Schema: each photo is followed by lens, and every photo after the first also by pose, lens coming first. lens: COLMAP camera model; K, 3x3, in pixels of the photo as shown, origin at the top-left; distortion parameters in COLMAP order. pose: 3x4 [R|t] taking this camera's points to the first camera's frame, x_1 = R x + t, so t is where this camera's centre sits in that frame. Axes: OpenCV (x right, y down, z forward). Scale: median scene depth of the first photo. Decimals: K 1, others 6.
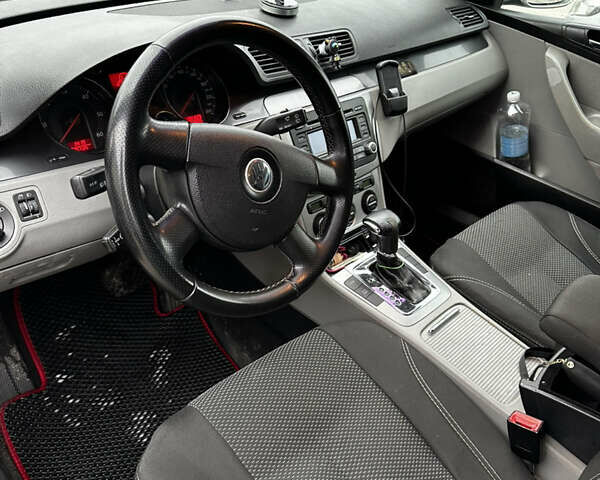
lens RADIAL K [[554.5, 0, 300.0], [0, 554.5, 240.0], [0, 0, 1]] dist [0.209376, -0.400294]
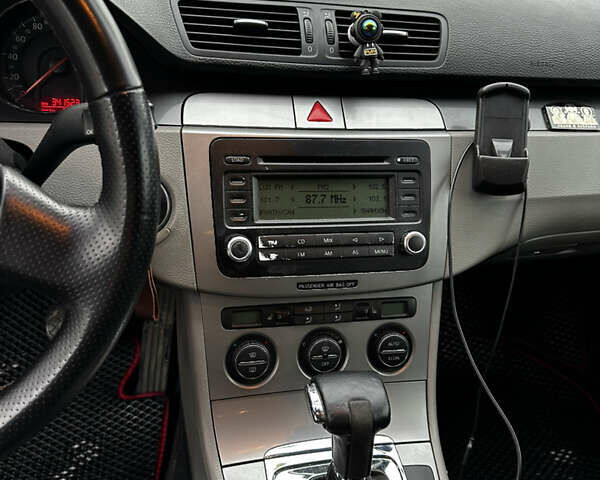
lens RADIAL K [[554.5, 0, 300.0], [0, 554.5, 240.0], [0, 0, 1]] dist [0.209376, -0.400294]
pose [[0.842373, 0.267229, -0.467971, 0.269292], [-0.318848, 0.947230, -0.033039, -0.117450], [0.434447, 0.177043, 0.883126, 0.515029]]
